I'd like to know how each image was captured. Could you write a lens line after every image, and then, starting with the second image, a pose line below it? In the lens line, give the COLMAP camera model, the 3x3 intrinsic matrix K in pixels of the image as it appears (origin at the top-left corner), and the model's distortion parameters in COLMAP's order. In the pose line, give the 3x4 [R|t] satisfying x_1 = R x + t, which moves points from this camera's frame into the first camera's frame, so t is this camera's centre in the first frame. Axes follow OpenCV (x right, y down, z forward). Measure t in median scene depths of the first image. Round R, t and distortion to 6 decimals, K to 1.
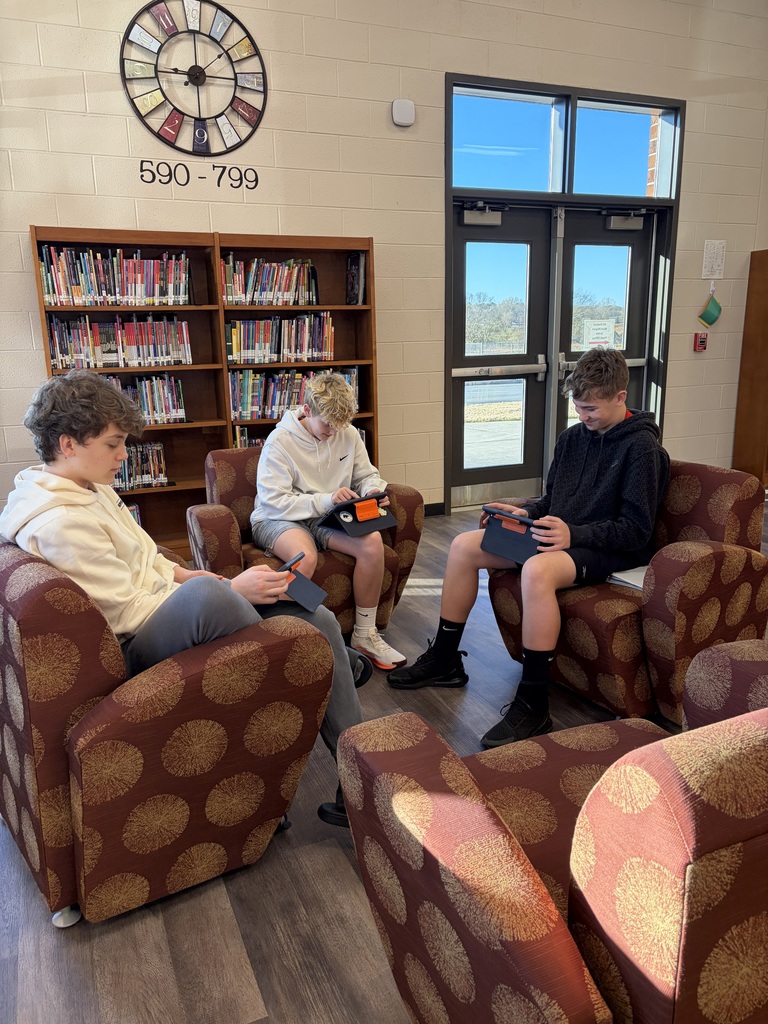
lens RADIAL K [[779.5, 0, 382.1], [0, 779.5, 512.4], [0, 0, 1]] dist [0.006161, 0.000147]
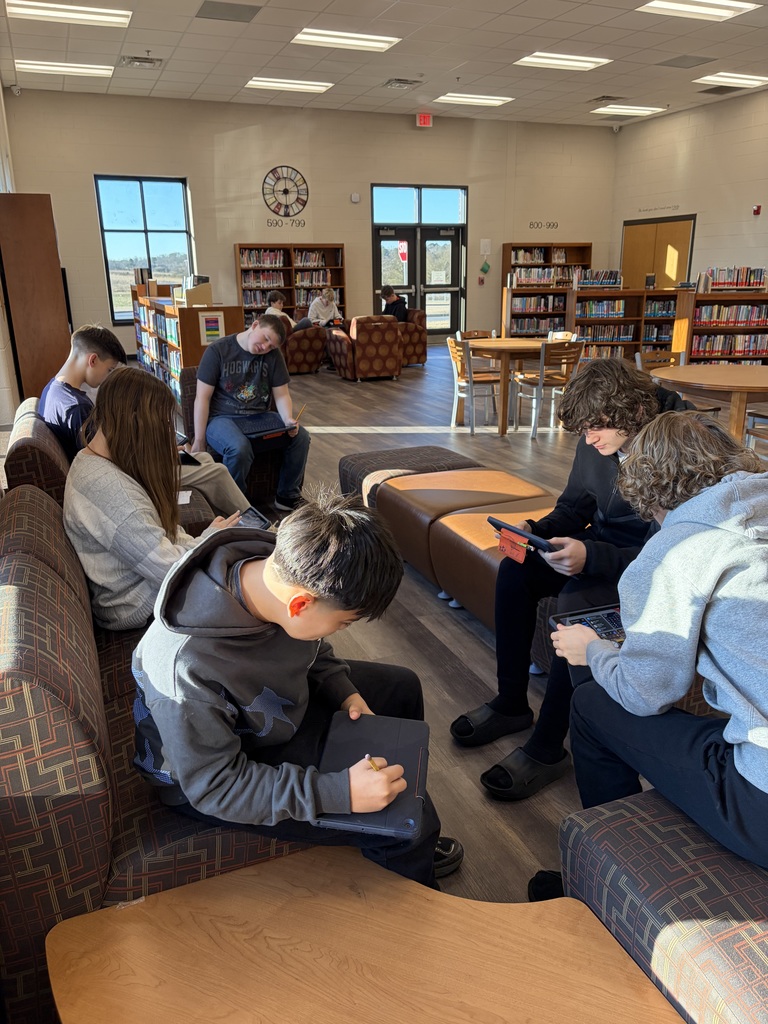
lens RADIAL K [[779.5, 0, 389.9], [0, 779.5, 509.5], [0, 0, 1]] dist [0.006161, 0.000147]
pose [[0.999976, 0.006779, -0.001534, 0.179103], [-0.006658, 0.997658, 0.068075, 0.460939], [0.001992, -0.068064, 0.997679, -2.066606]]
